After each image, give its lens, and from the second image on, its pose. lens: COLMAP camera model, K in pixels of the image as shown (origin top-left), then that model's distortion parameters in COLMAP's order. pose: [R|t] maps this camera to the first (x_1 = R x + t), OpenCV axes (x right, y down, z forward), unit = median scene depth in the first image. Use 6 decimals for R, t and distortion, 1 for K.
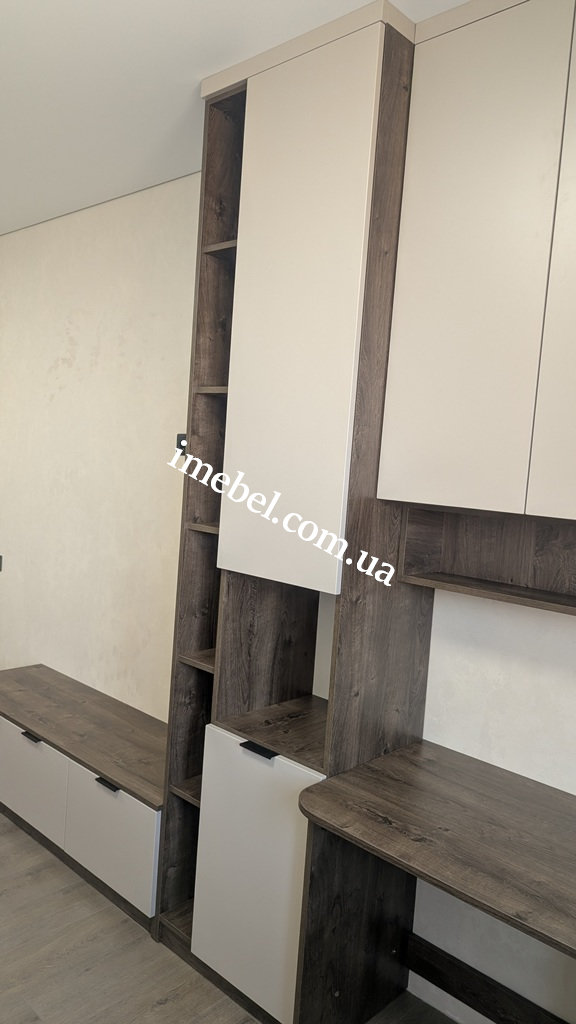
lens RADIAL K [[728.7, 0, 288.3], [0, 728.7, 507.8], [0, 0, 1]] dist [0.000124, -0.001735]
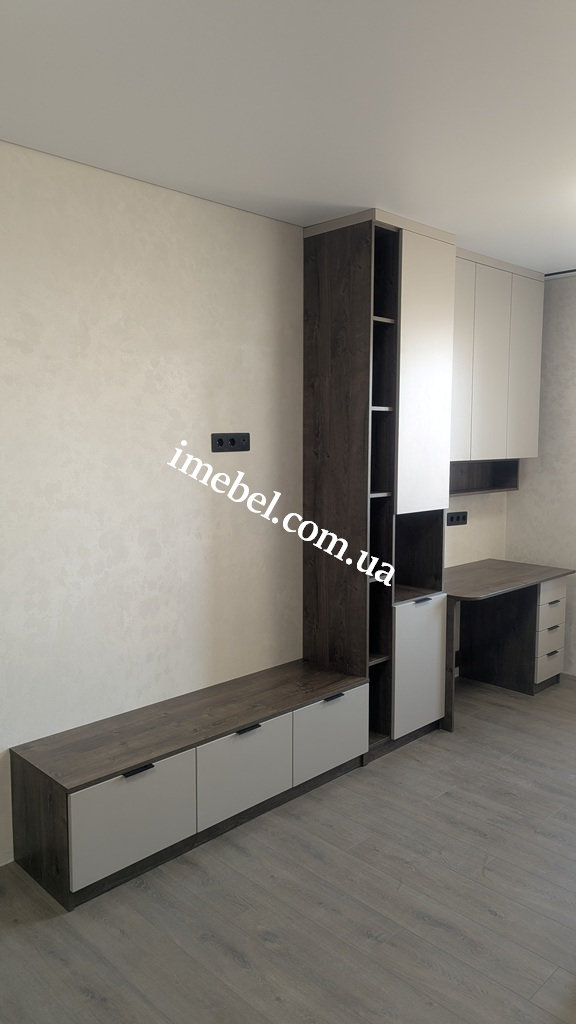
lens RADIAL K [[728.7, 0, 291.9], [0, 728.7, 514.1], [0, 0, 1]] dist [0.000124, -0.001735]
pose [[0.045162, -0.173029, 0.983881, -1.210190], [0.070470, 0.982984, 0.169637, -0.152985], [-0.996491, 0.061673, 0.056586, 0.773727]]
